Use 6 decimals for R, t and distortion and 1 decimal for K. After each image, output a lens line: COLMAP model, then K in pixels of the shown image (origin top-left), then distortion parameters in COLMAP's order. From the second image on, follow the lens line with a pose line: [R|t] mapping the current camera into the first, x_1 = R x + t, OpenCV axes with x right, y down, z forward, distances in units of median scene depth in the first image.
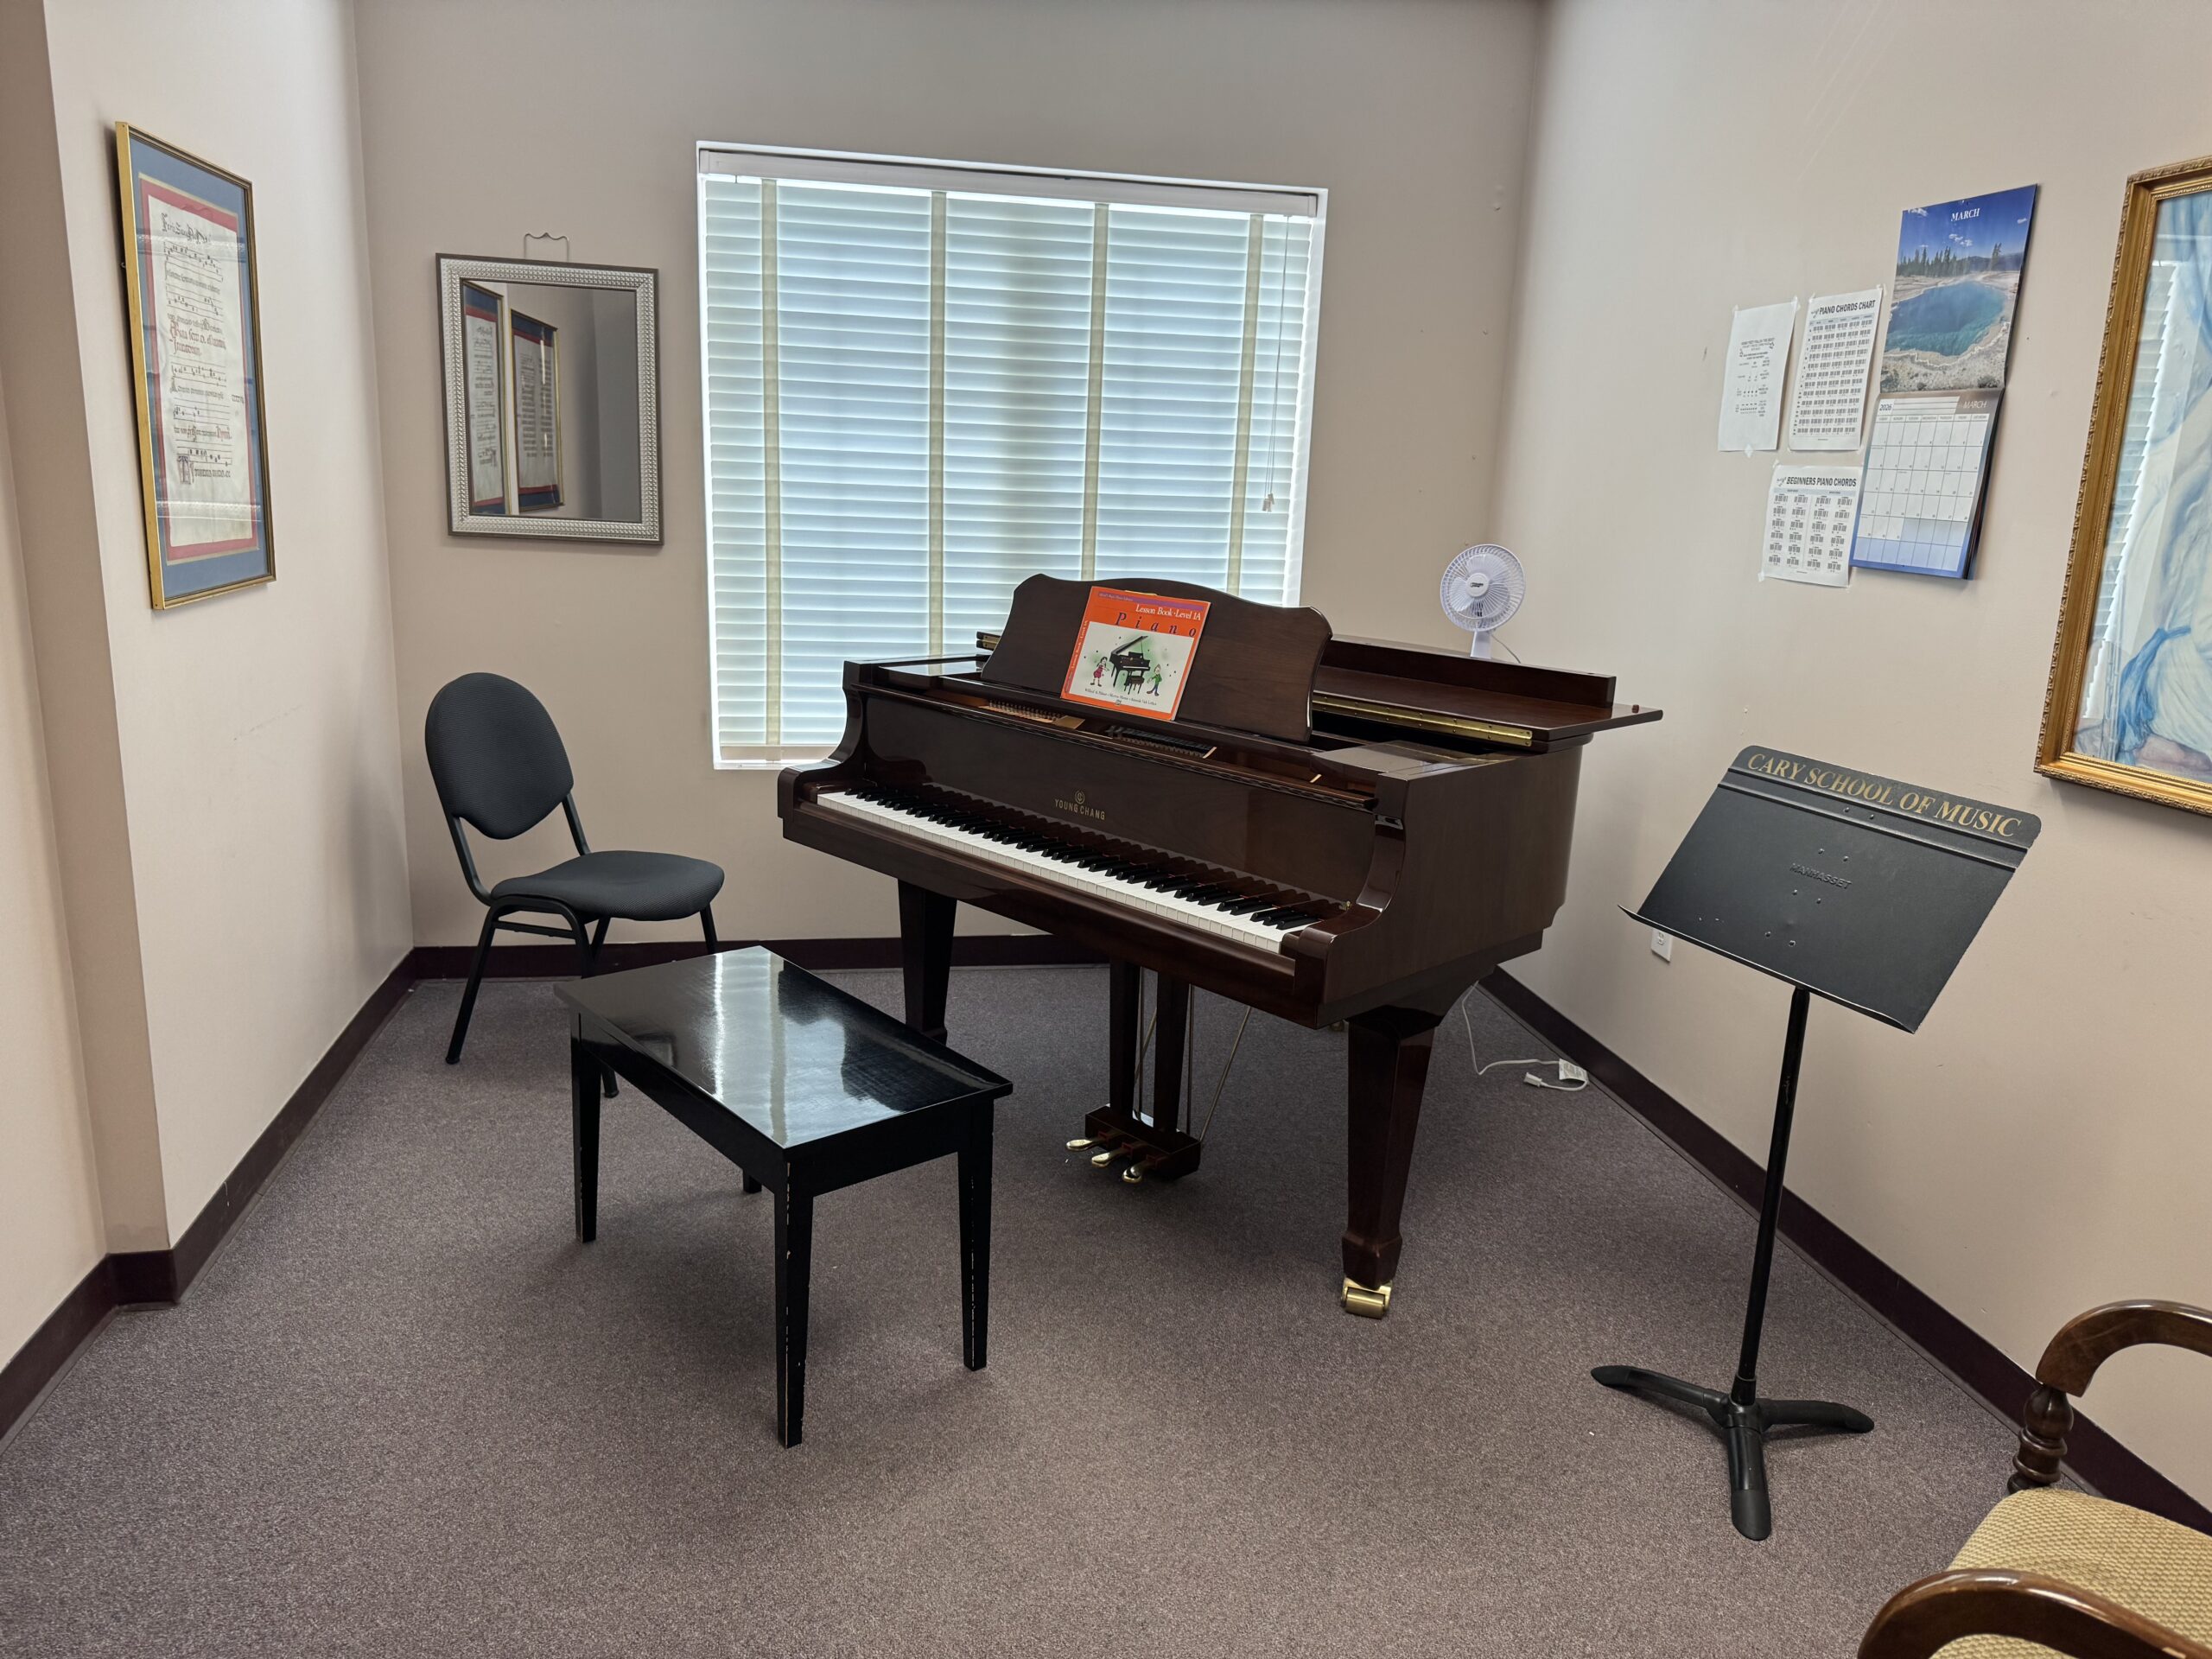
lens RADIAL K [[1566.4, 0, 1120.1], [0, 1566.4, 820.5], [0, 0, 1]] dist [0.110167, -0.140489]
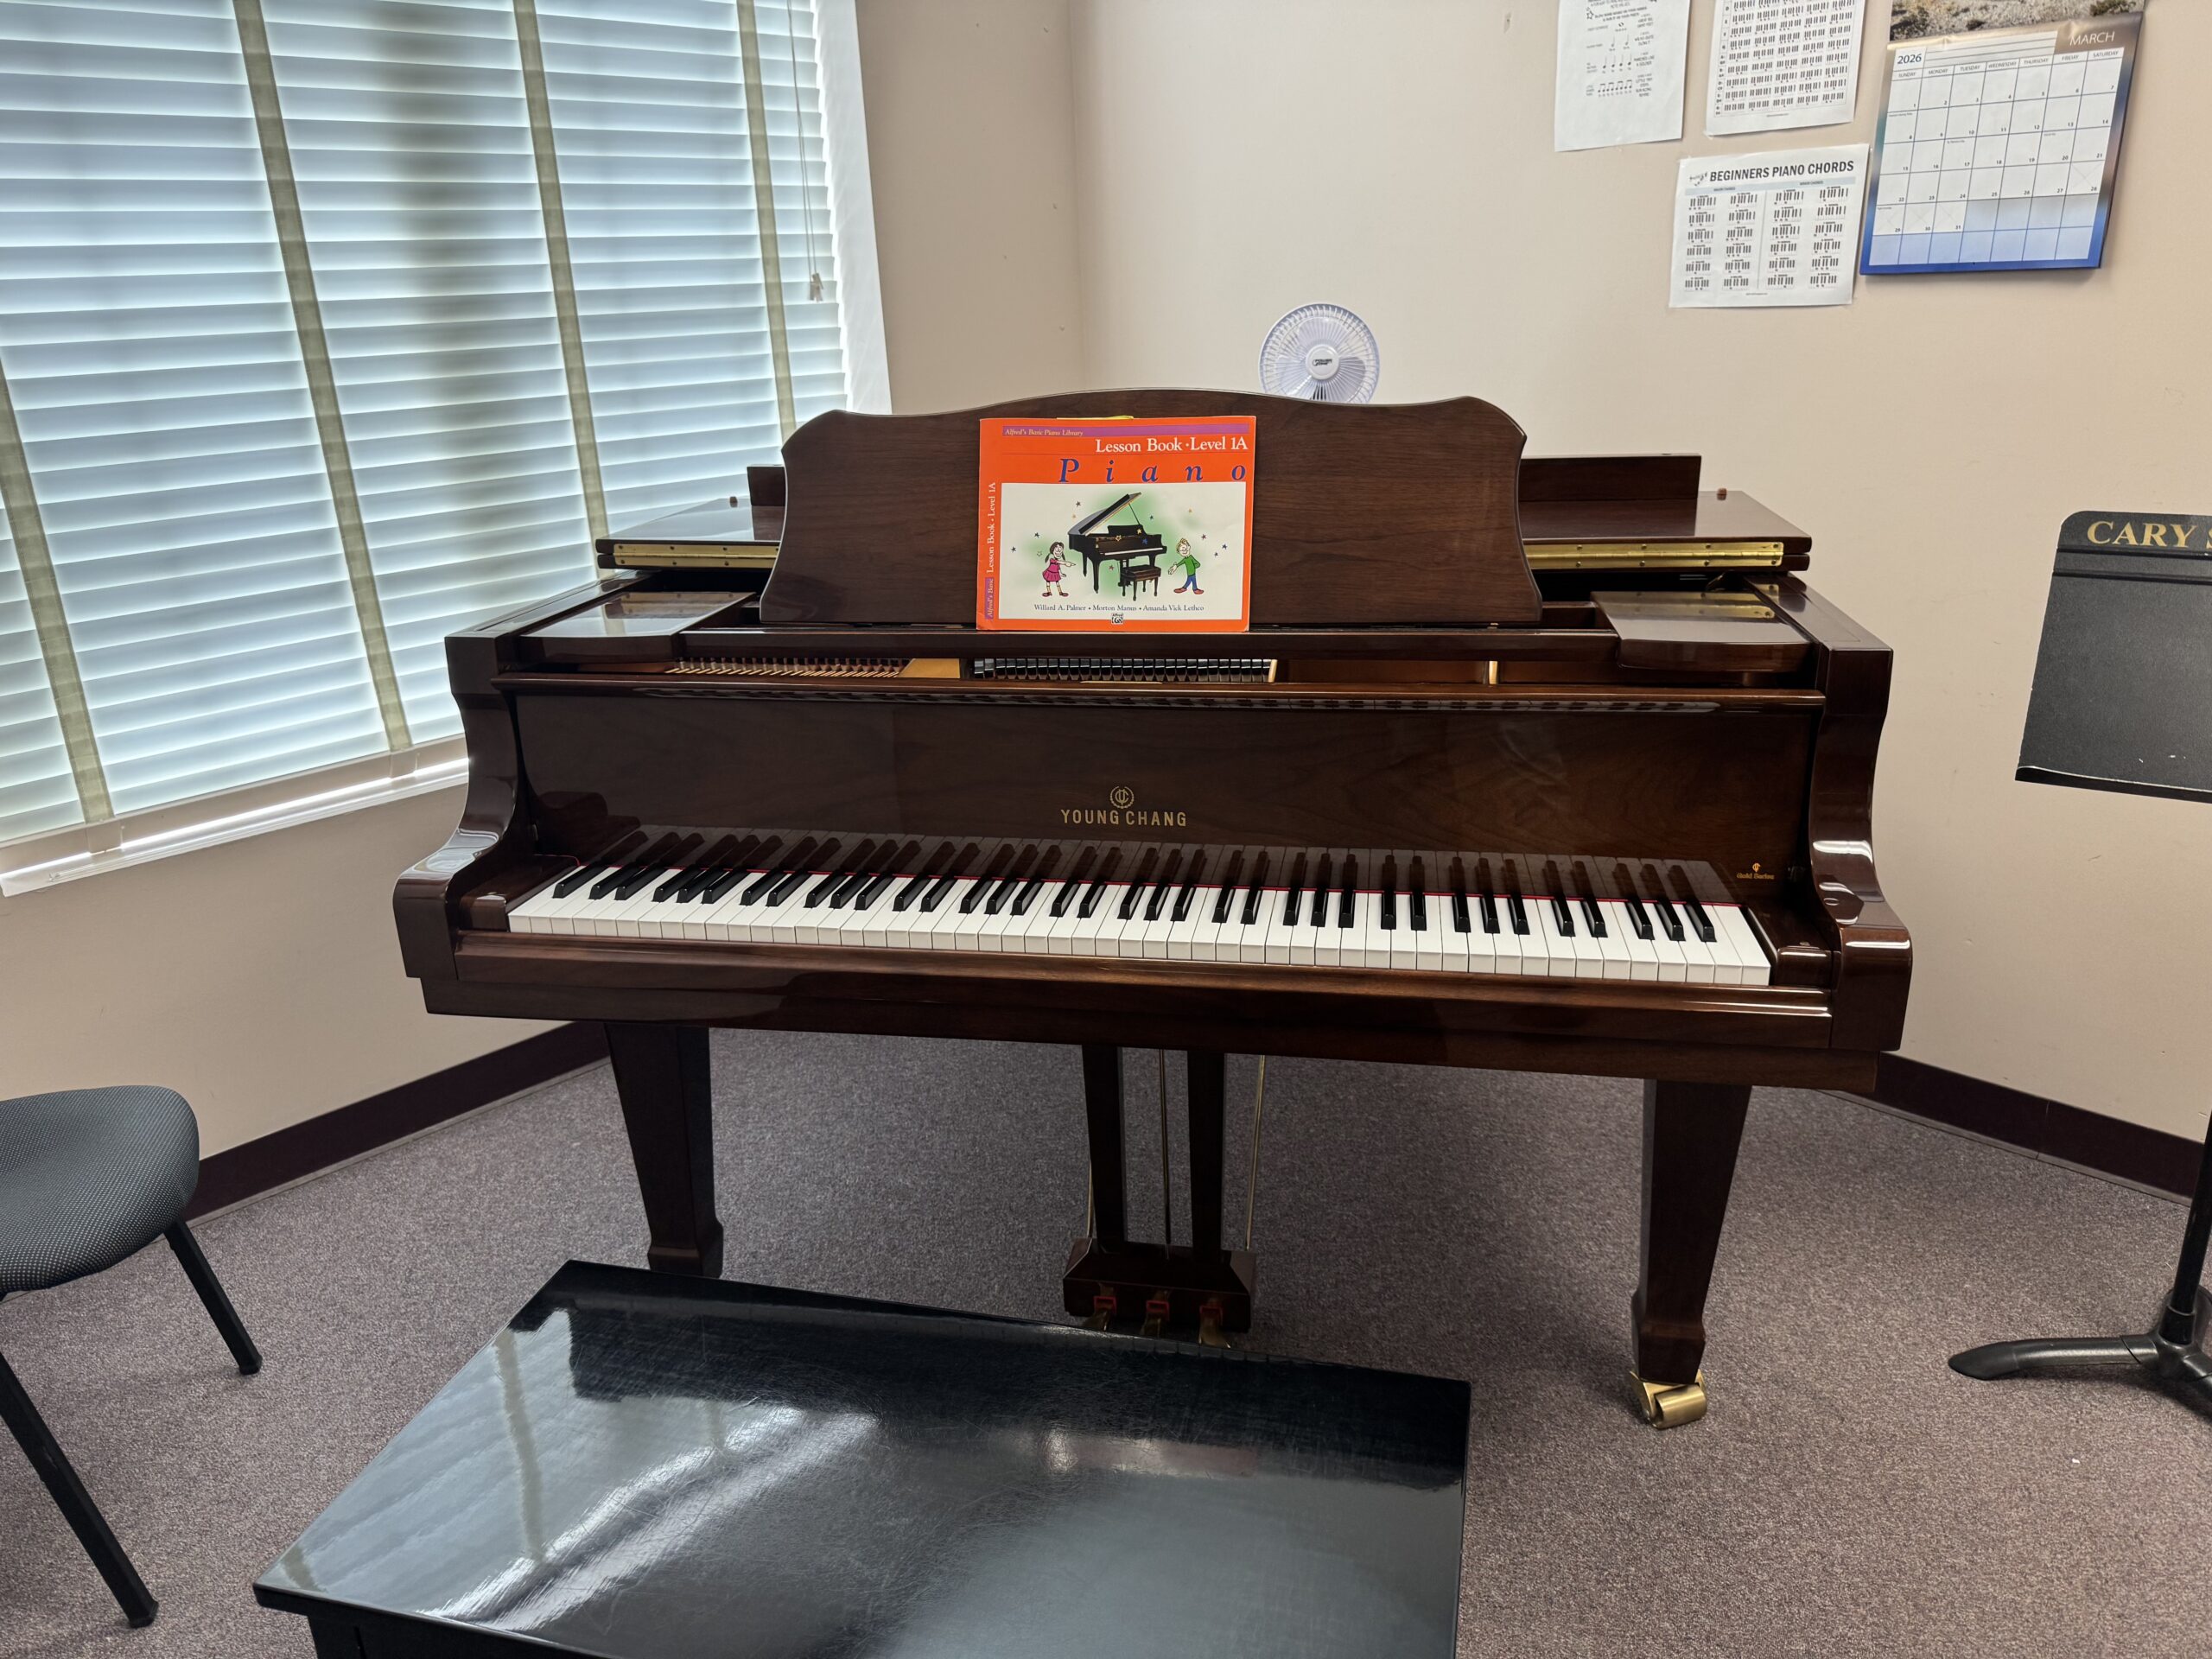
lens RADIAL K [[1652.4, 0, 1279.2], [0, 1652.4, 829.0], [0, 0, 1]] dist [0.061720, -0.076653]
pose [[0.815976, -0.254351, 0.519123, -0.275278], [0.198358, 0.966674, 0.161848, -0.083930], [-0.542989, -0.029092, 0.839236, 0.447216]]
